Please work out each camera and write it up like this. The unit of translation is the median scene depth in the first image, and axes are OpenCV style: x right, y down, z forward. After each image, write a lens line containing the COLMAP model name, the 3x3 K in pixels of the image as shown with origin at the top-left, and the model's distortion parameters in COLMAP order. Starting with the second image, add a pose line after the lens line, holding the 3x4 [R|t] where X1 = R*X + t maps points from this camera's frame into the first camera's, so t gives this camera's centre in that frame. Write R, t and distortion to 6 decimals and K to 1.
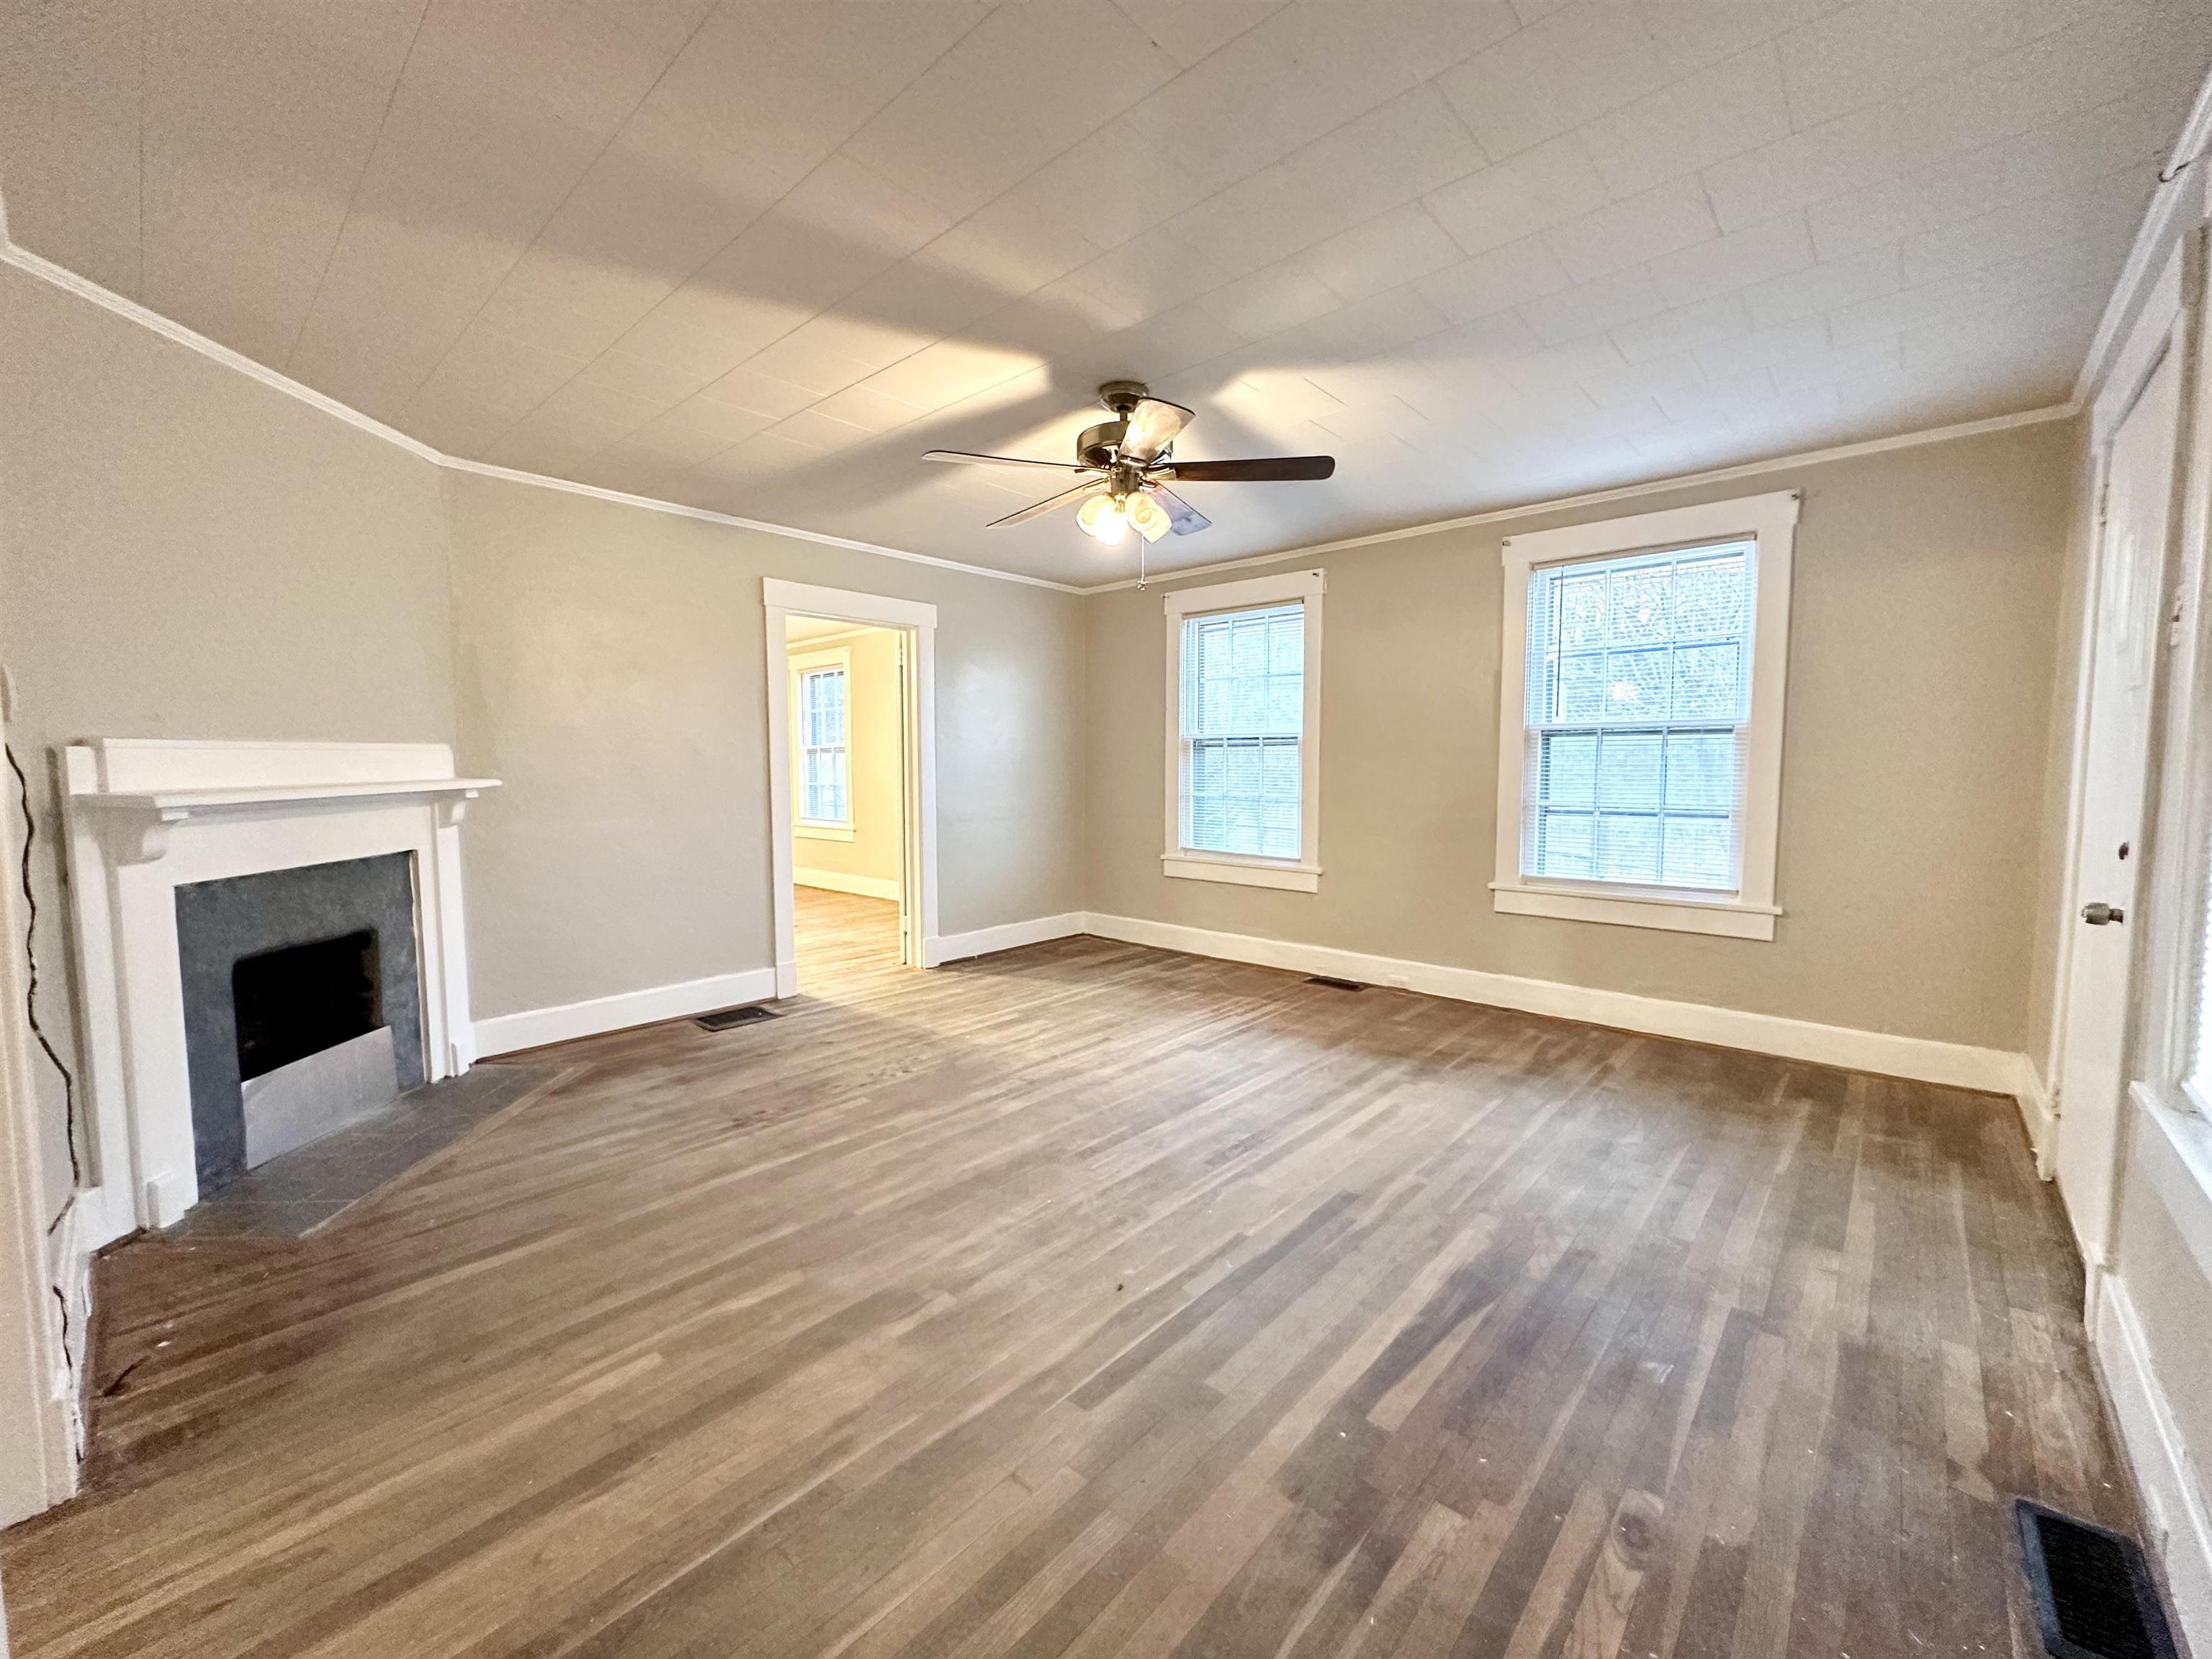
lens RADIAL K [[883.3, 0, 1096.0], [0, 883.3, 824.1], [0, 0, 1]] dist [-0.003211, 0.001199]
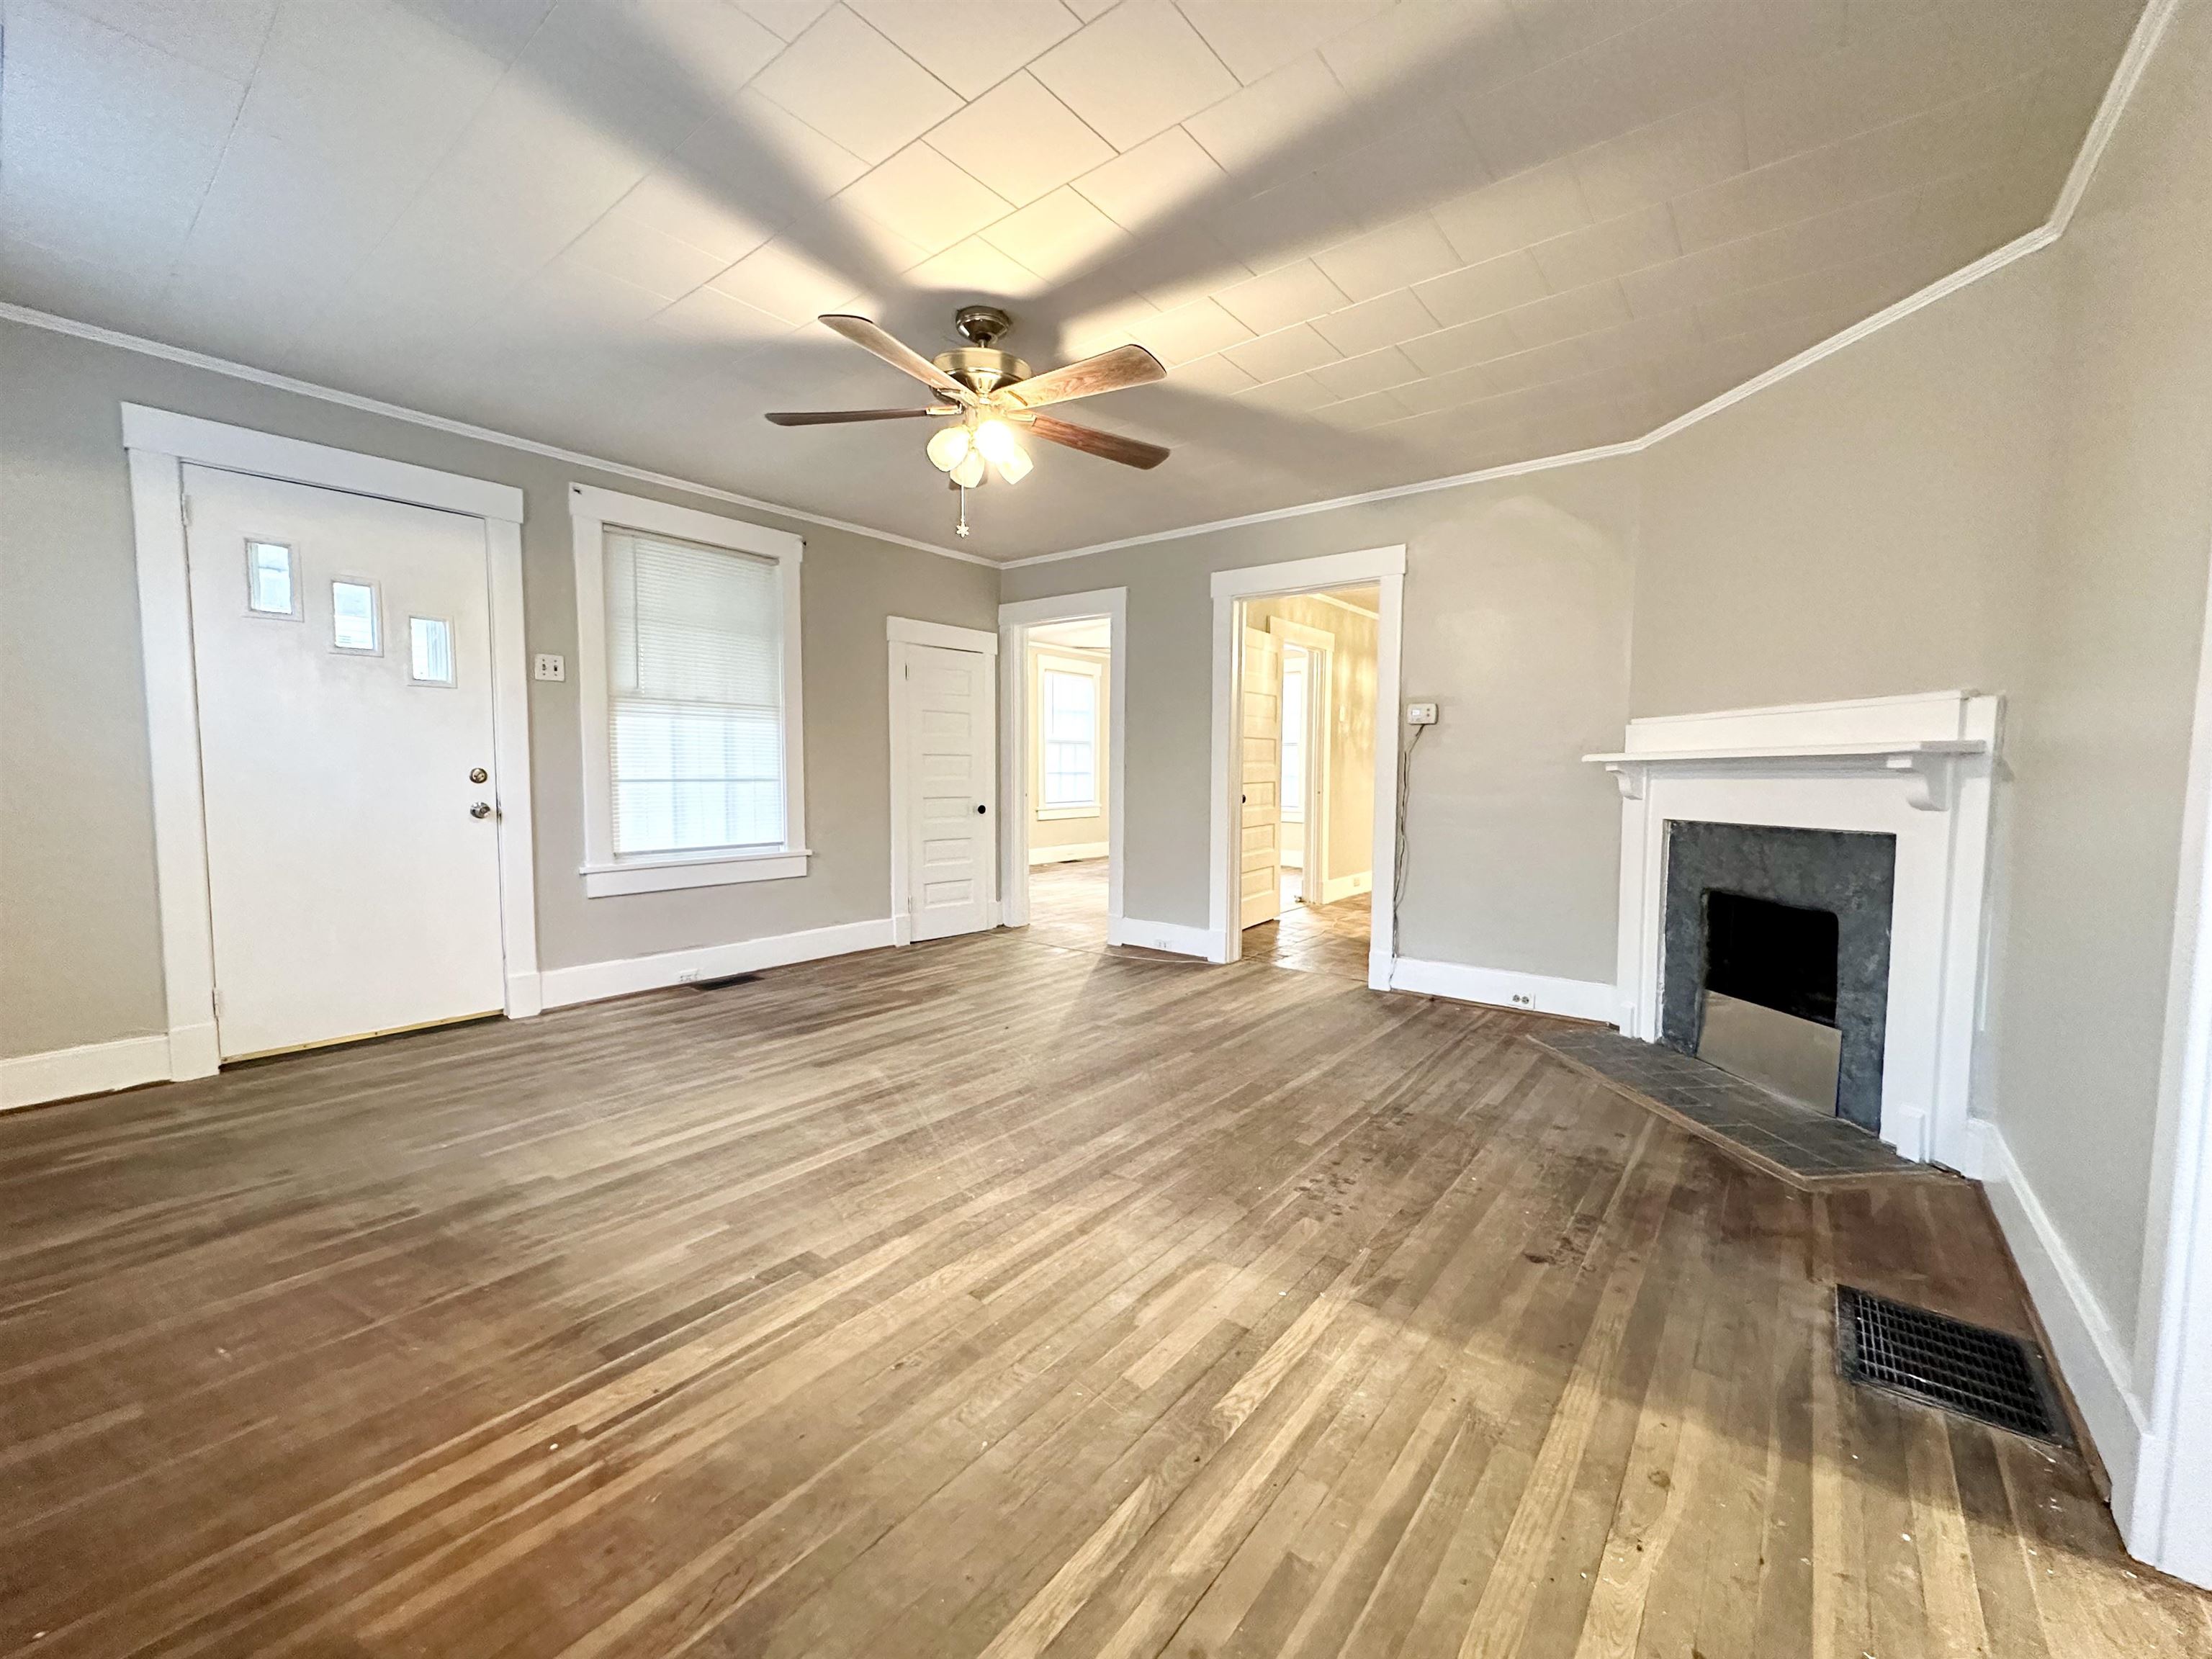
lens RADIAL K [[883.3, 0, 1096.5], [0, 883.3, 832.8], [0, 0, 1]] dist [-0.003211, 0.001199]
pose [[-0.997695, 0.000079, -0.067853, -0.019847], [-0.009697, 0.989569, 0.143732, -0.076639], [0.067157, 0.144059, -0.987288, 1.718511]]
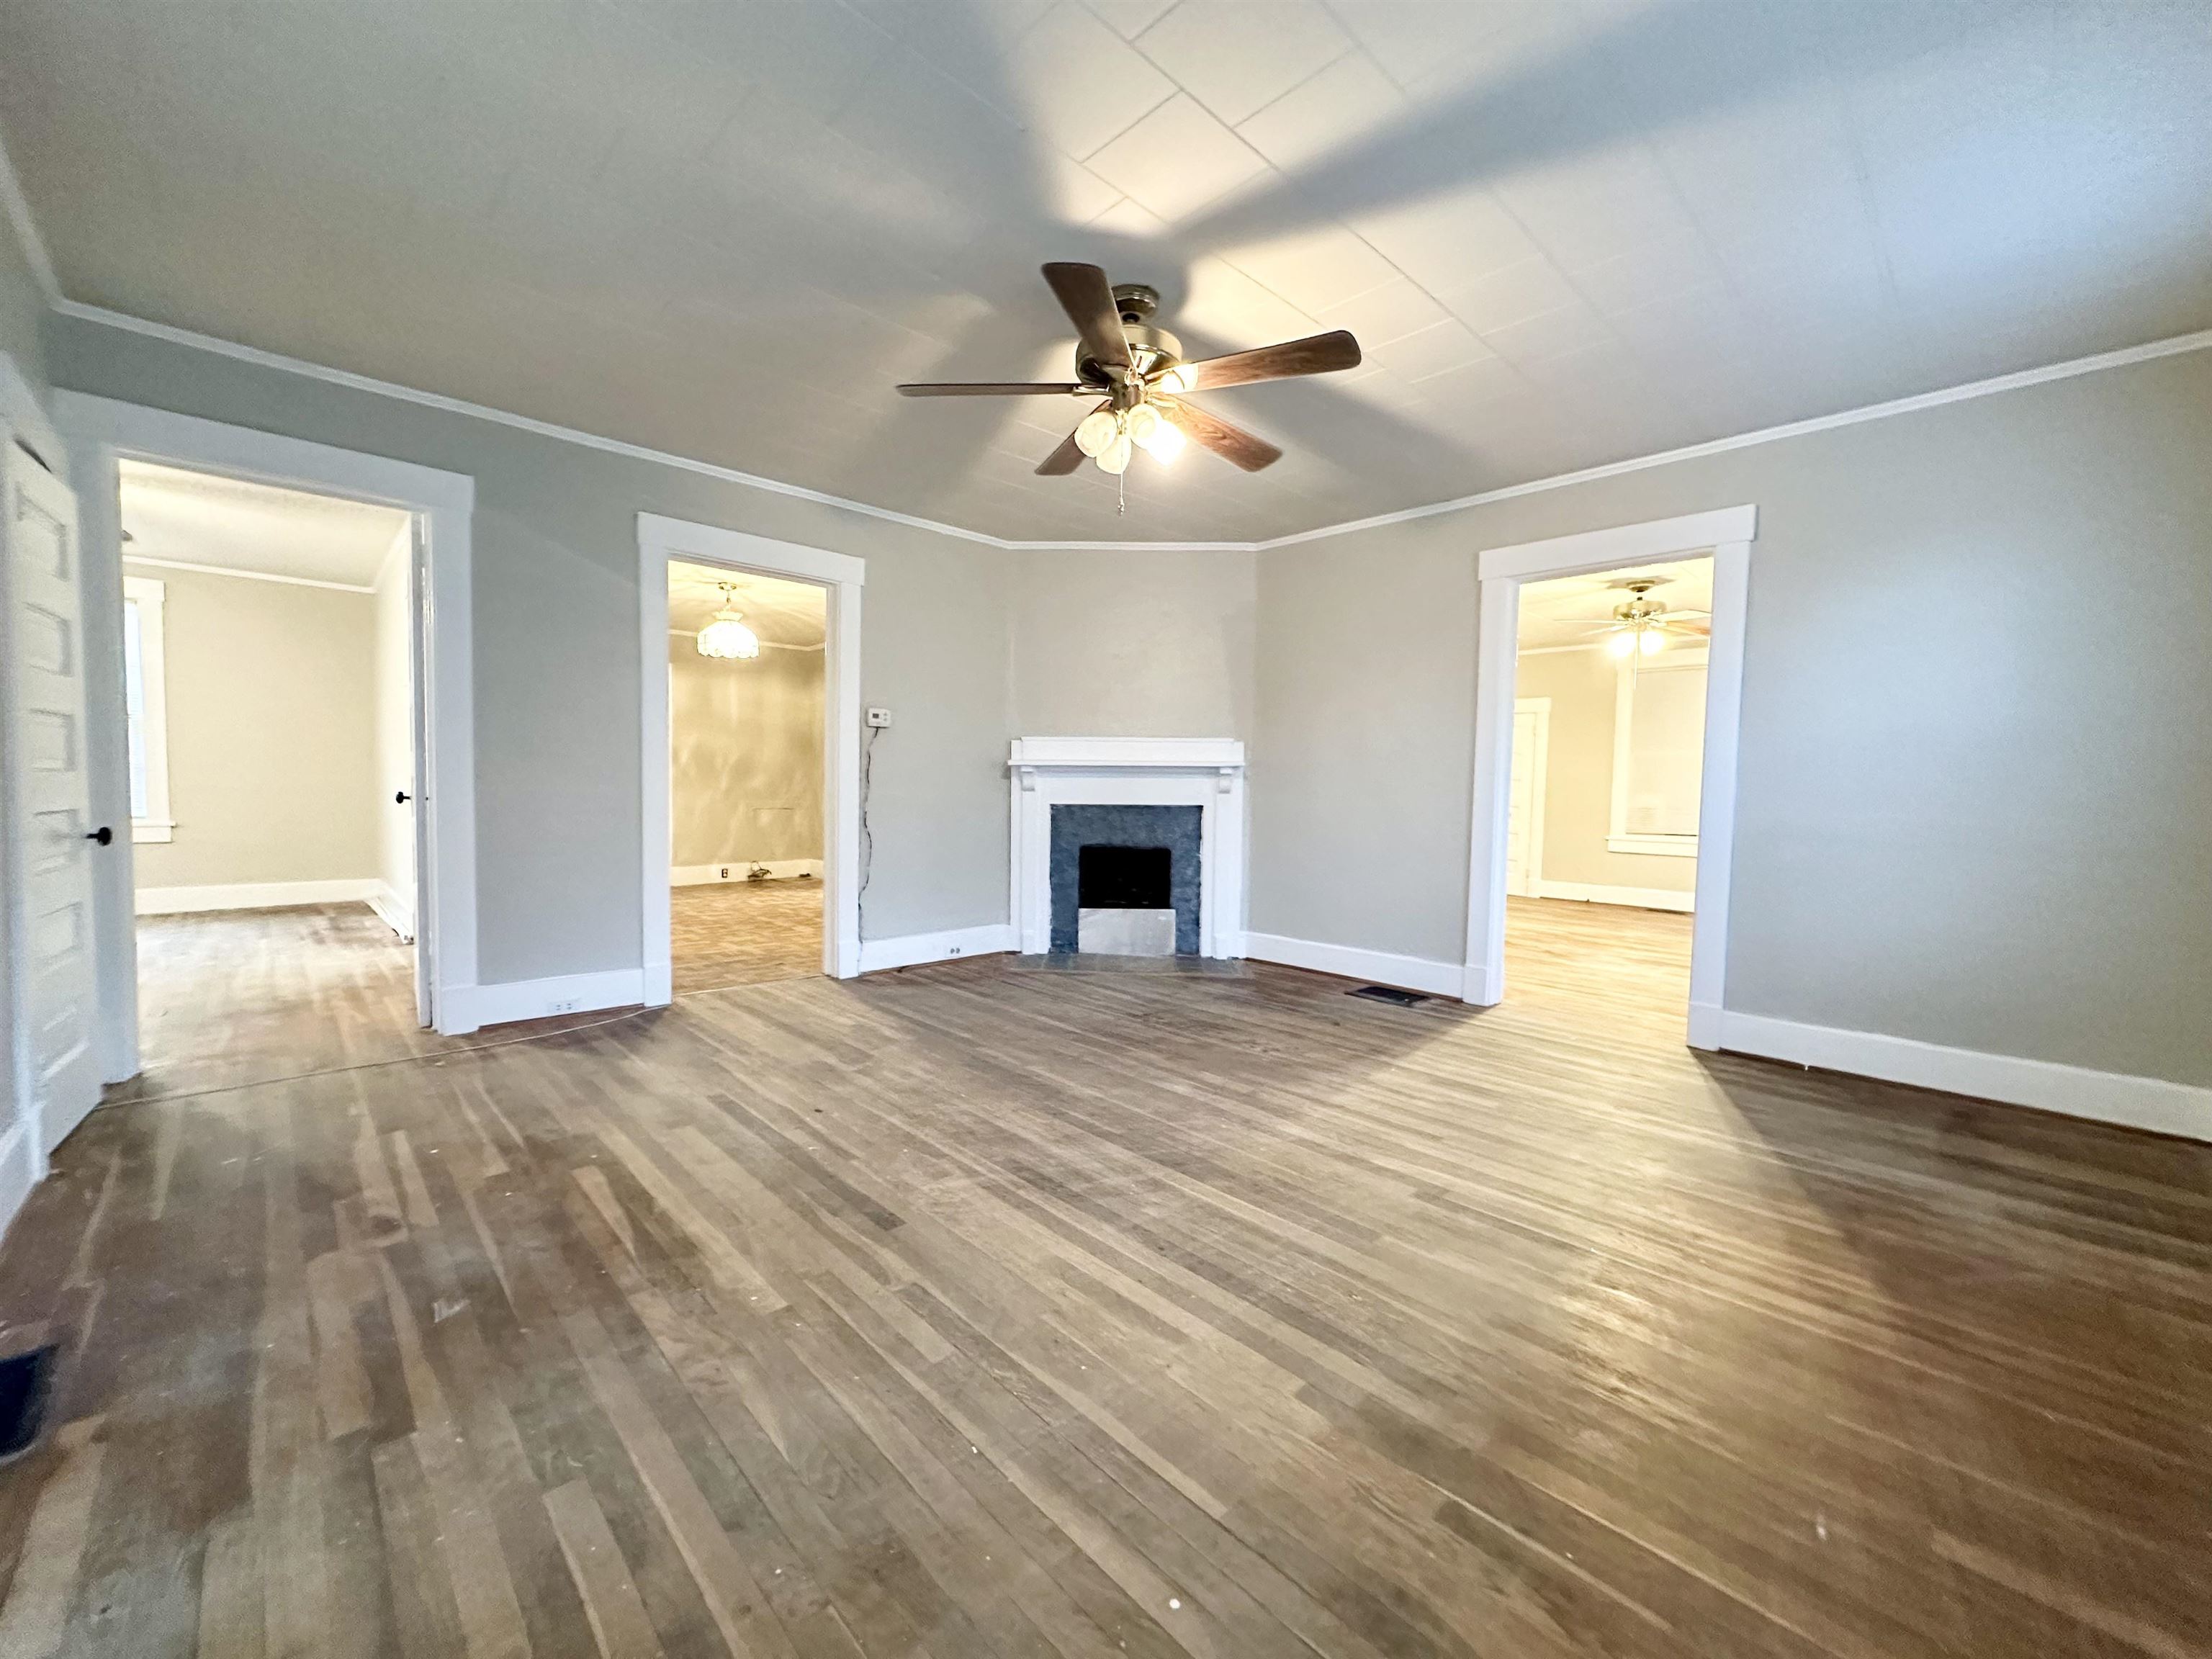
lens RADIAL K [[883.3, 0, 1104.7], [0, 883.3, 824.5], [0, 0, 1]] dist [-0.003211, 0.001199]
pose [[-0.065737, 0.047029, -0.996728, 0.818424], [-0.088409, 0.994686, 0.052763, -0.004781], [0.993913, 0.091588, -0.061230, 0.928220]]
